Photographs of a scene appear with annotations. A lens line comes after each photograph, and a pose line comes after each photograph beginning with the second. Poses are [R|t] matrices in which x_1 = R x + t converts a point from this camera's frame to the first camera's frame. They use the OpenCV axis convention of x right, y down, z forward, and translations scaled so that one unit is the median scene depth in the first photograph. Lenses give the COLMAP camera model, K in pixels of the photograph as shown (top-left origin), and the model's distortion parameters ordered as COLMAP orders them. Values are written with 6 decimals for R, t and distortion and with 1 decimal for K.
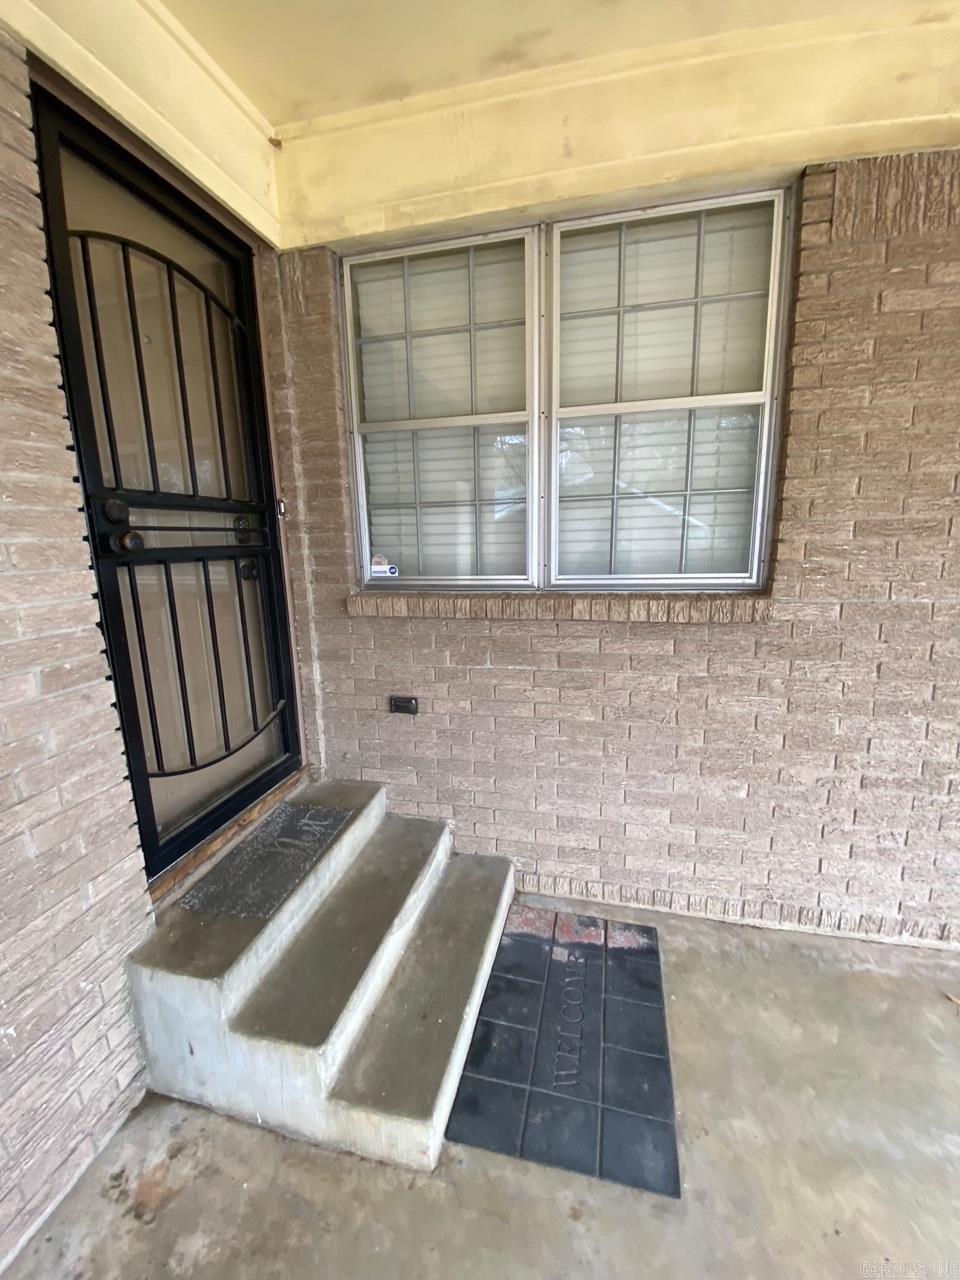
lens RADIAL K [[520.0, 0, 480.0], [0, 520.0, 640.0], [0, 0, 1]] dist [0.013888, -0.017518]
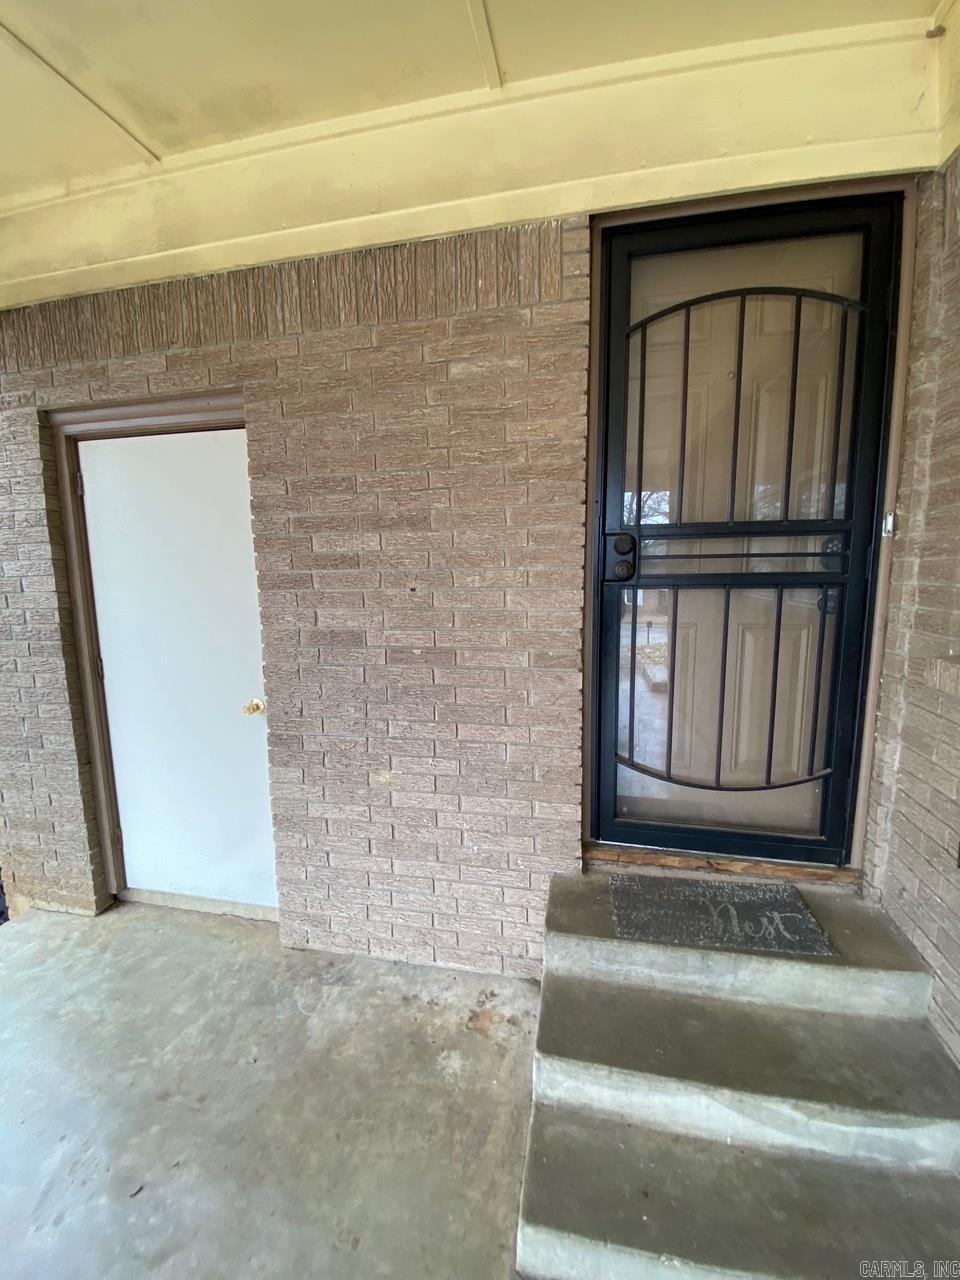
lens RADIAL K [[520.0, 0, 480.0], [0, 520.0, 640.0], [0, 0, 1]] dist [0.013888, -0.017518]
pose [[0.010094, 0.154664, -0.987916, 0.432229], [-0.180604, 0.972000, 0.150327, -0.114859], [0.983504, 0.176904, 0.037744, 0.501343]]
